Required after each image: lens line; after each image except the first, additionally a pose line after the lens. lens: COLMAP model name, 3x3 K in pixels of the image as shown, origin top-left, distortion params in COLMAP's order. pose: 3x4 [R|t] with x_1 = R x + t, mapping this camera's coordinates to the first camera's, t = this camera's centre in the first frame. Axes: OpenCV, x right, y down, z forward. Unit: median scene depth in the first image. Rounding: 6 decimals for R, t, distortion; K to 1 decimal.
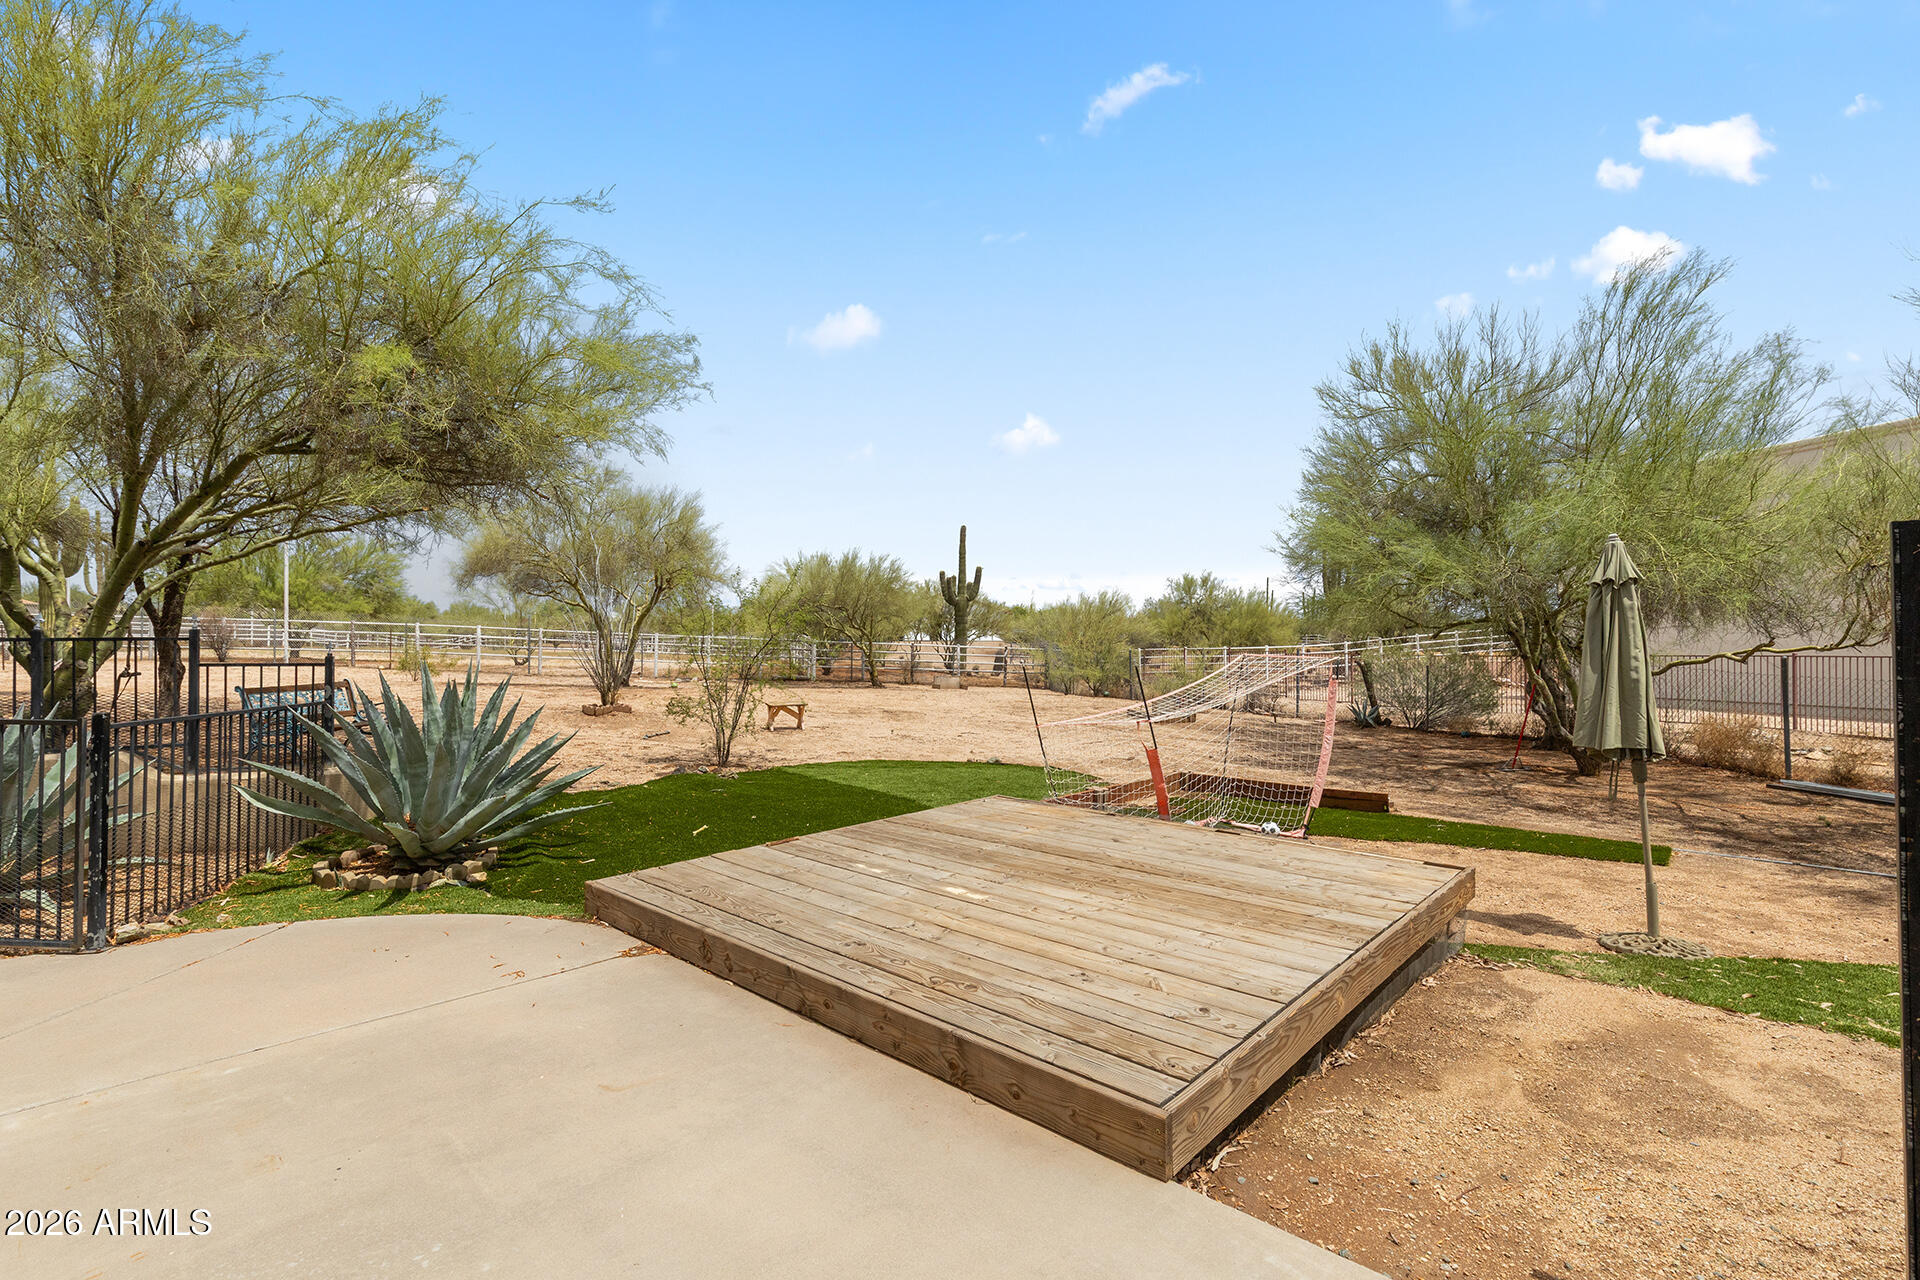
lens RADIAL K [[860.0, 0, 949.1], [0, 860.0, 642.2], [0, 0, 1]] dist [0.001912, 0.000129]
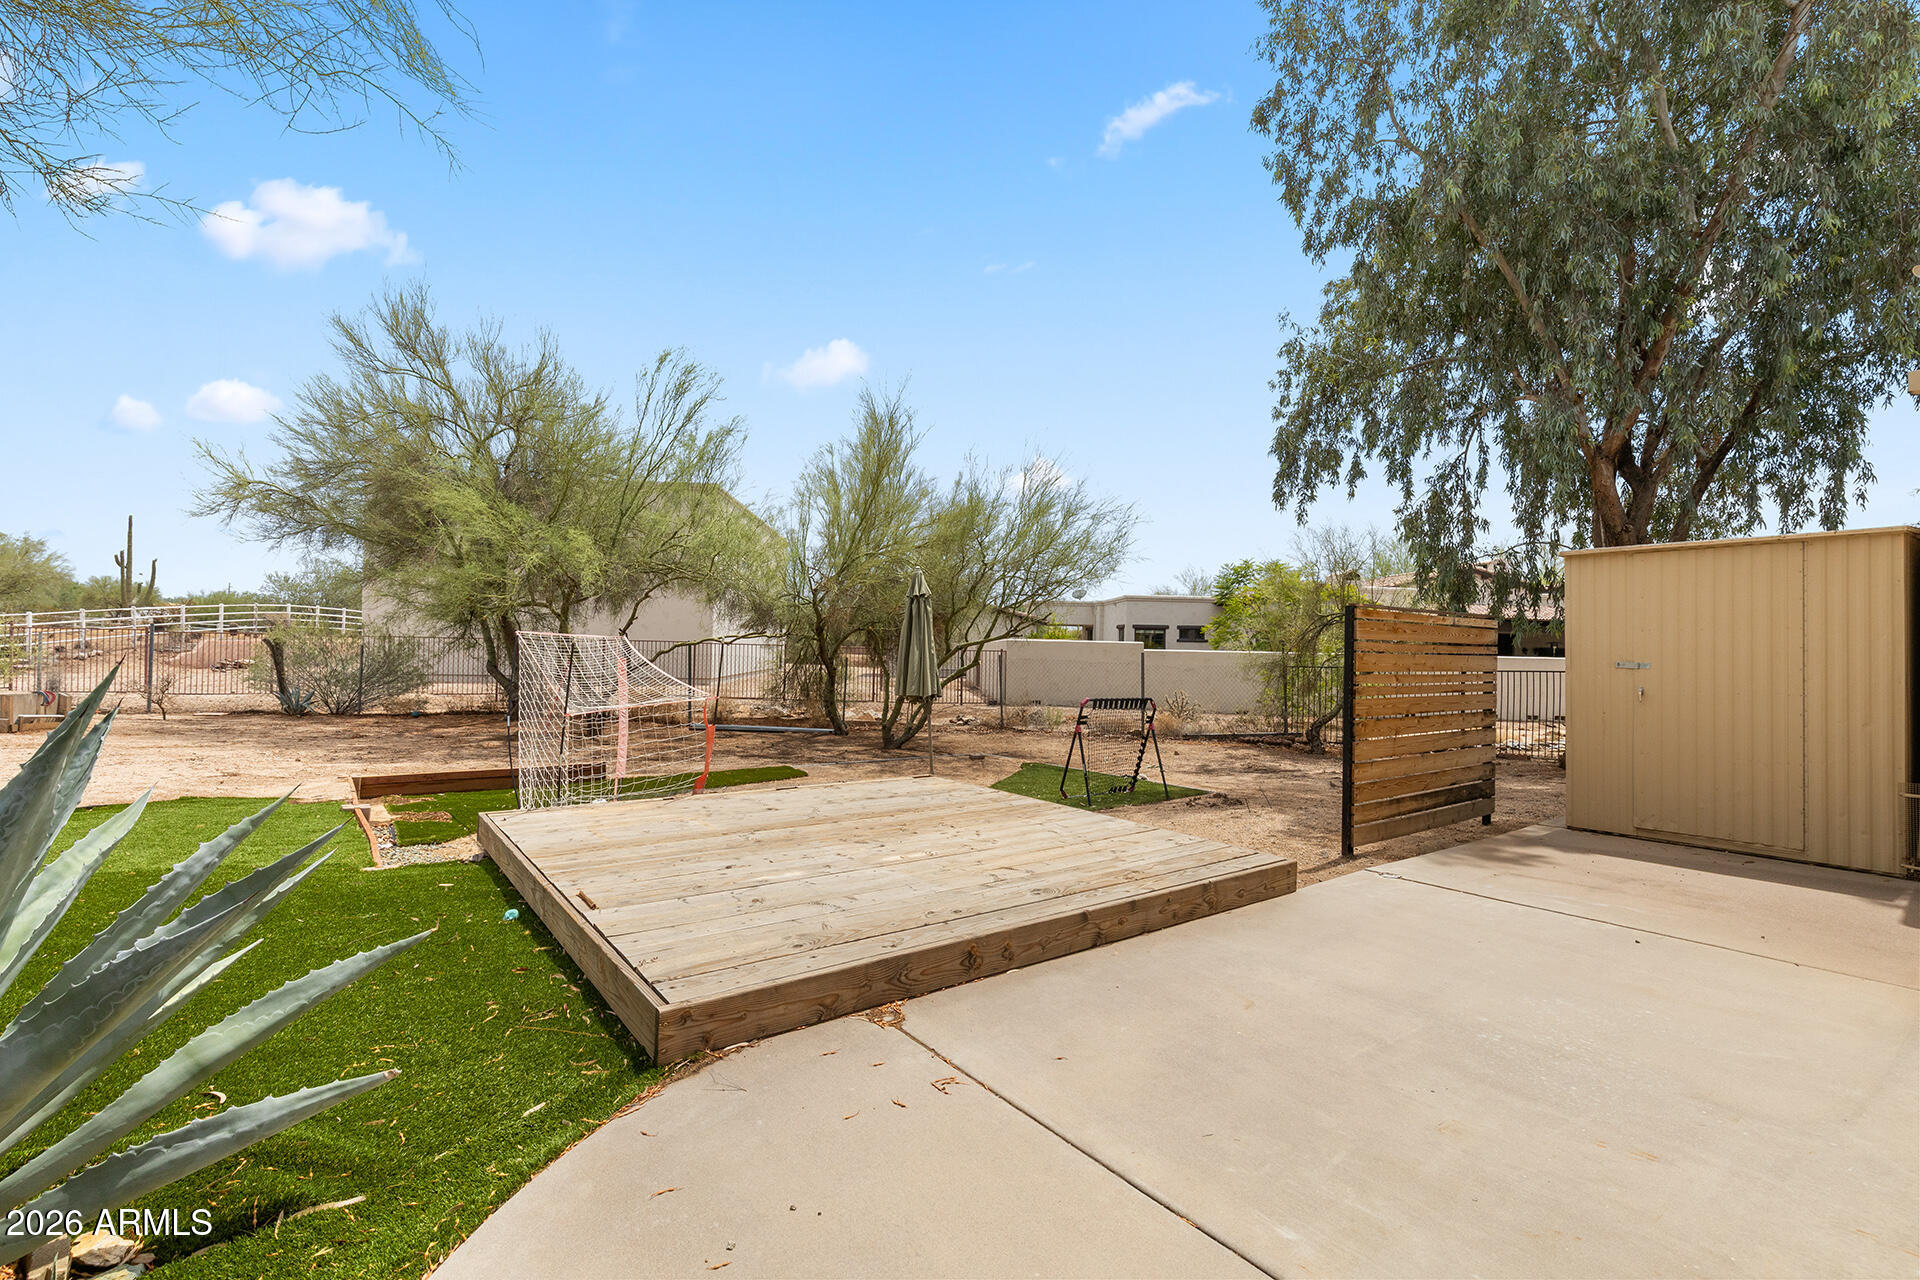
lens RADIAL K [[860.0, 0, 951.0], [0, 860.0, 639.7], [0, 0, 1]] dist [0.001912, 0.000129]
pose [[0.177848, 0.014343, 0.983953, -1.259396], [-0.032652, 0.999429, -0.008666, 0.036662], [-0.983516, -0.030586, 0.178215, 0.936581]]
